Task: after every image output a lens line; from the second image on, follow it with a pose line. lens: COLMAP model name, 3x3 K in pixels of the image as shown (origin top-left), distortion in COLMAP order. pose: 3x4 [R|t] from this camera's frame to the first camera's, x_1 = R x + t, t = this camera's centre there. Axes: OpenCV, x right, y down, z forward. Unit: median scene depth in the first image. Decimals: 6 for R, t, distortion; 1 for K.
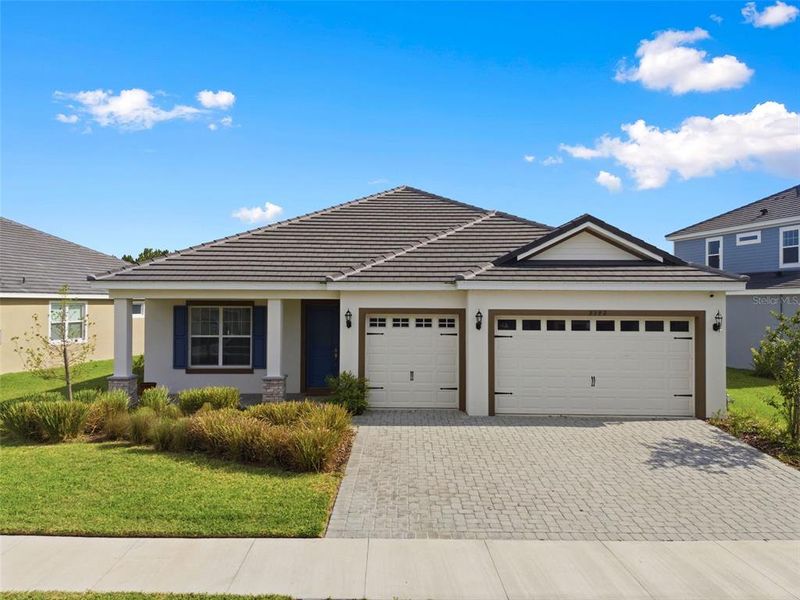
lens RADIAL K [[585.2, 0, 398.1], [0, 585.2, 301.7], [0, 0, 1]] dist [0.079805, -0.077406]
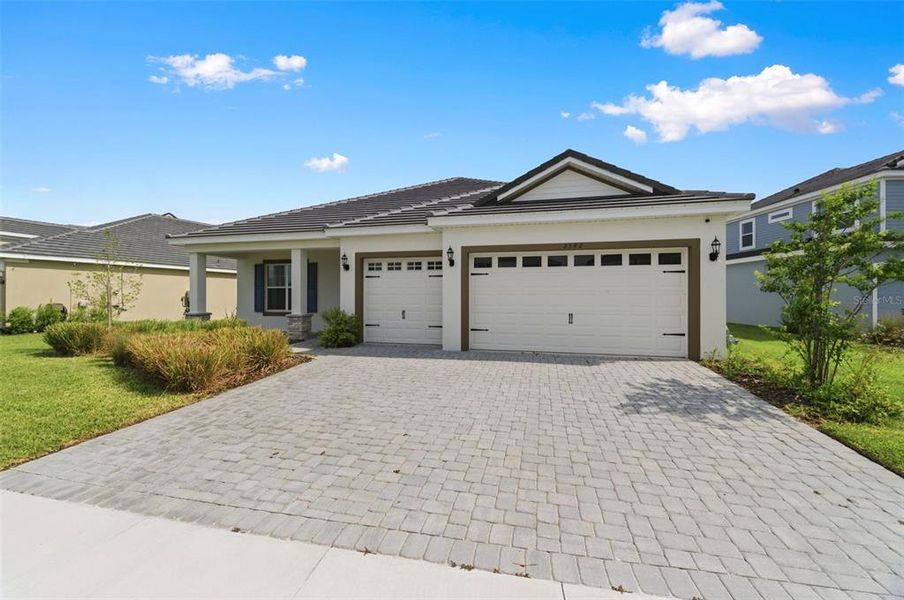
lens RADIAL K [[355.3, 0, 451.9], [0, 355.3, 300.9], [0, 0, 1]] dist [0.011939, -0.005011]
pose [[0.973303, -0.001708, -0.229516, 0.274007], [0.002865, 0.999985, 0.004705, 0.102295], [0.229505, -0.005237, 0.973293, 0.390241]]
